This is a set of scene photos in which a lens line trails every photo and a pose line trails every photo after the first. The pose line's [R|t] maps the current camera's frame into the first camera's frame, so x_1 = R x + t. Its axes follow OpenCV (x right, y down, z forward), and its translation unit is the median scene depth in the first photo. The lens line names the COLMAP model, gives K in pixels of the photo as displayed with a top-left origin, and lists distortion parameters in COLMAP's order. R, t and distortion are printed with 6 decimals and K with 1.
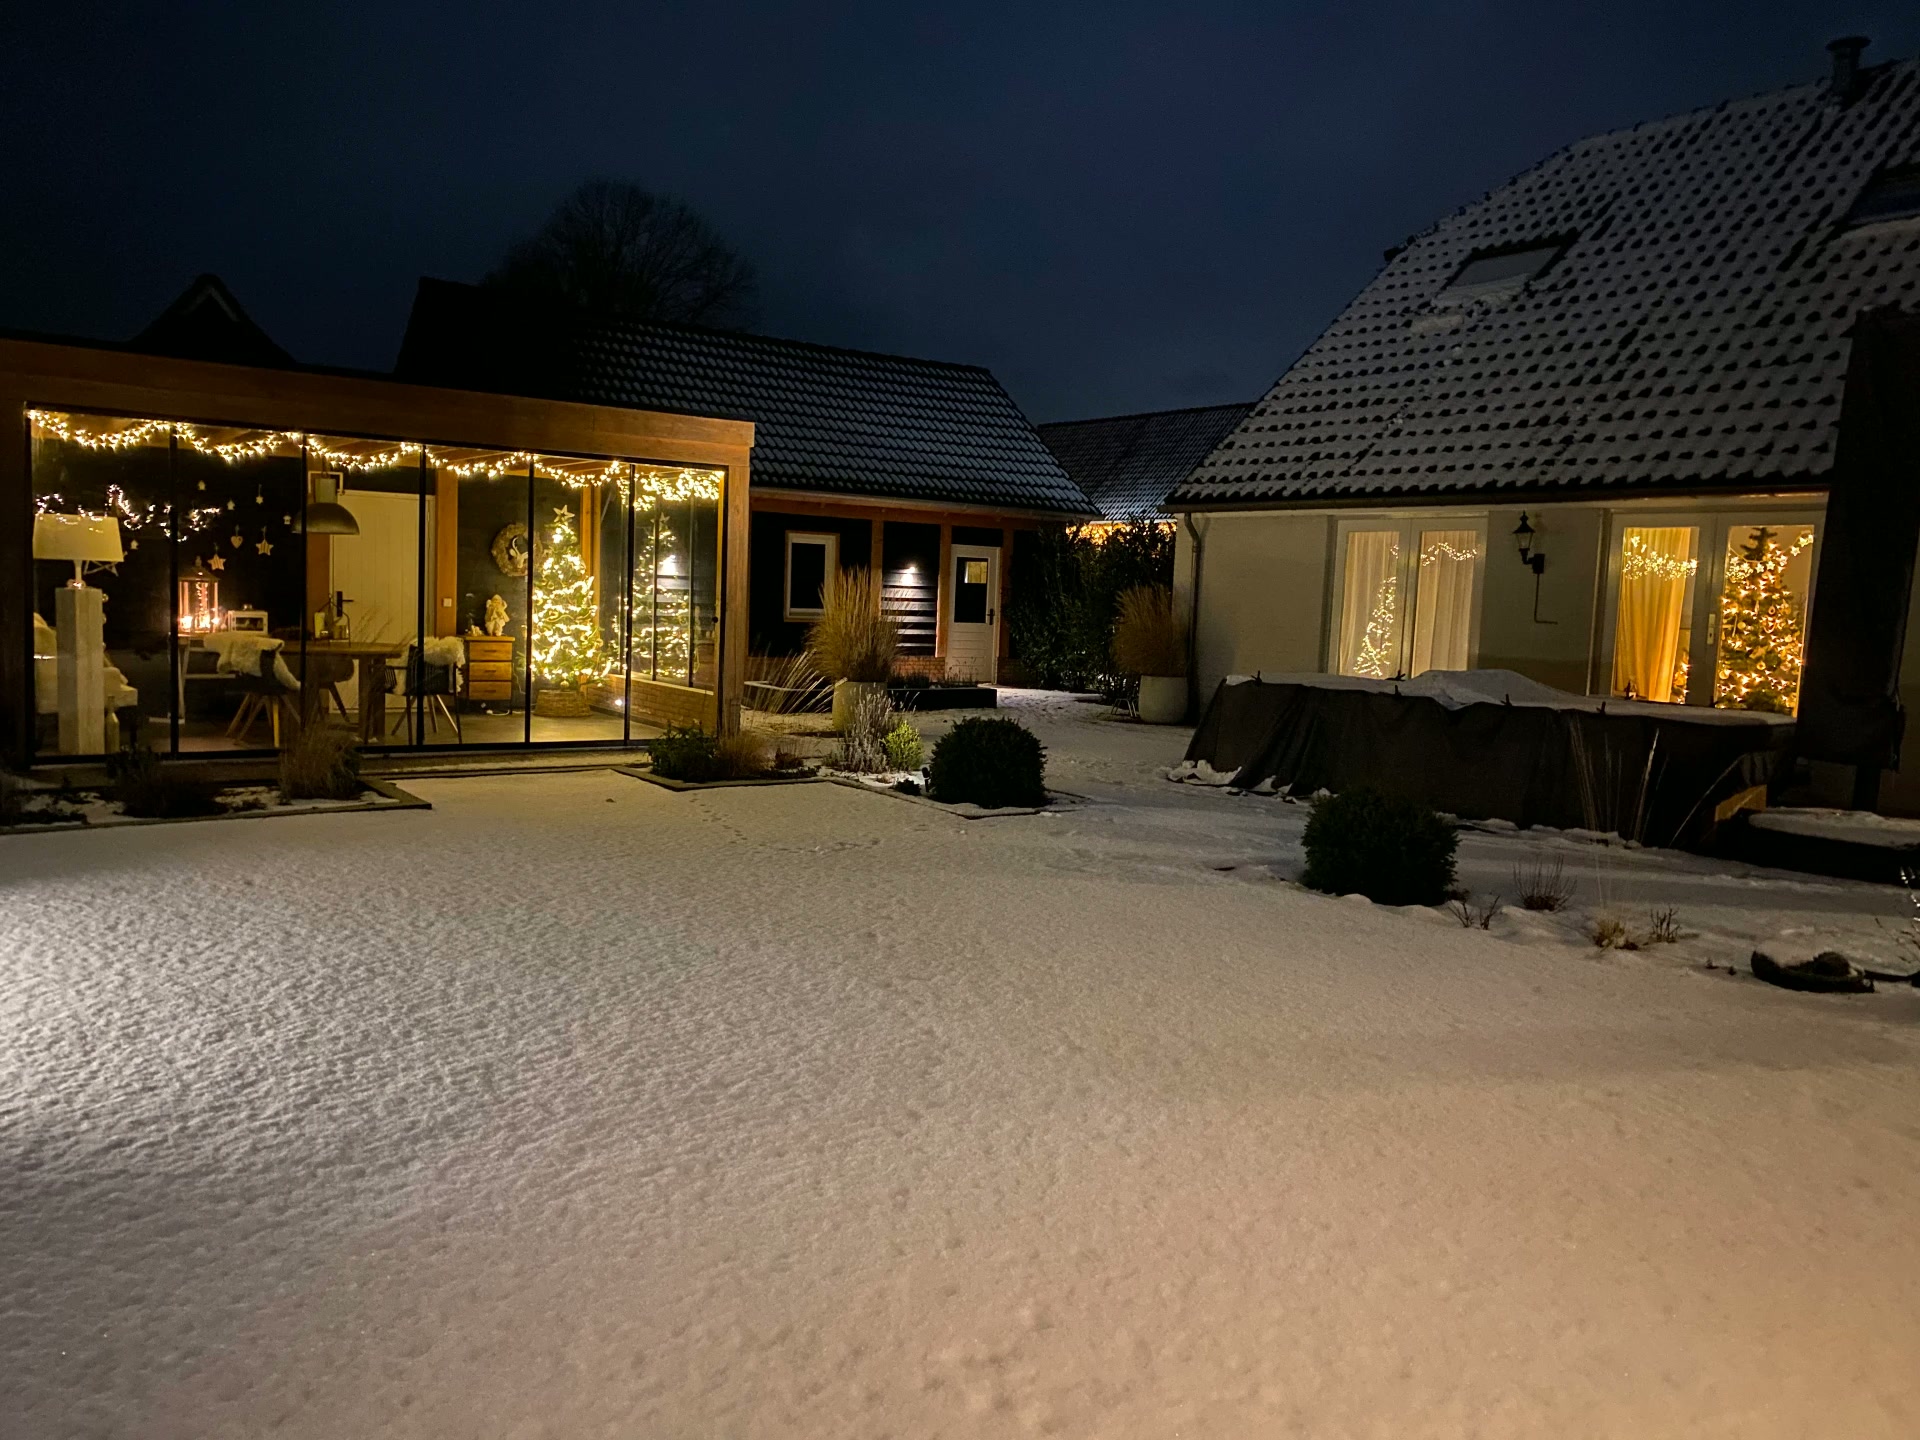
lens RADIAL K [[1380.2, 0, 955.4], [0, 1380.2, 713.1], [0, 0, 1]] dist [0.021817, -0.012686]
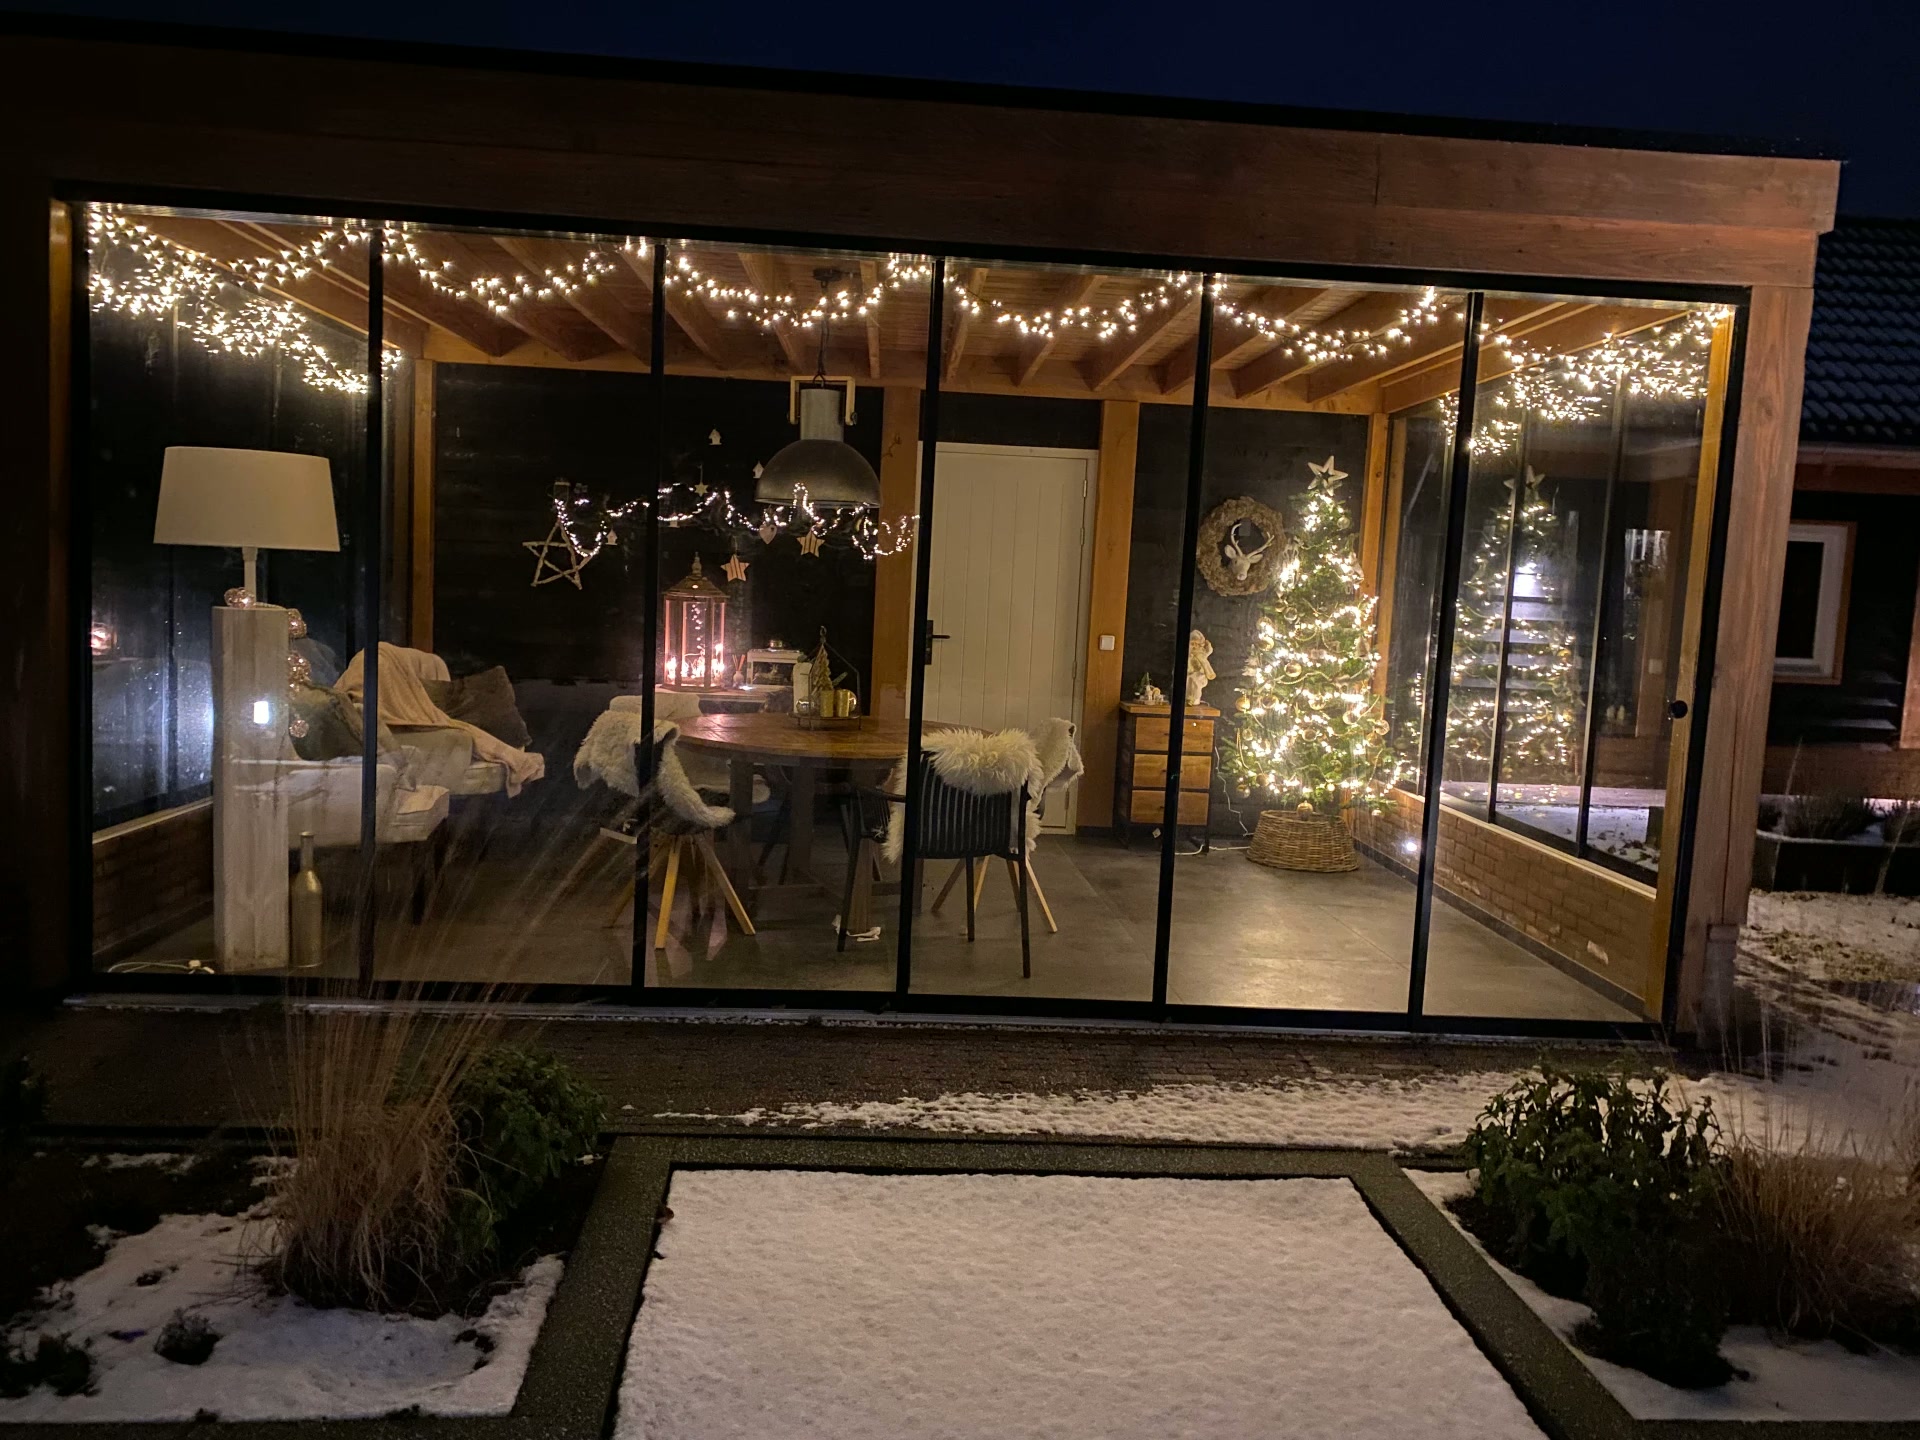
lens RADIAL K [[1380.2, 0, 959.4], [0, 1380.2, 712.8], [0, 0, 1]] dist [0.021817, -0.012686]
pose [[0.839127, 0.050513, -0.541585, -0.116978], [-0.061576, 0.998100, -0.002313, -0.046733], [0.540439, 0.035290, 0.840643, 0.506547]]
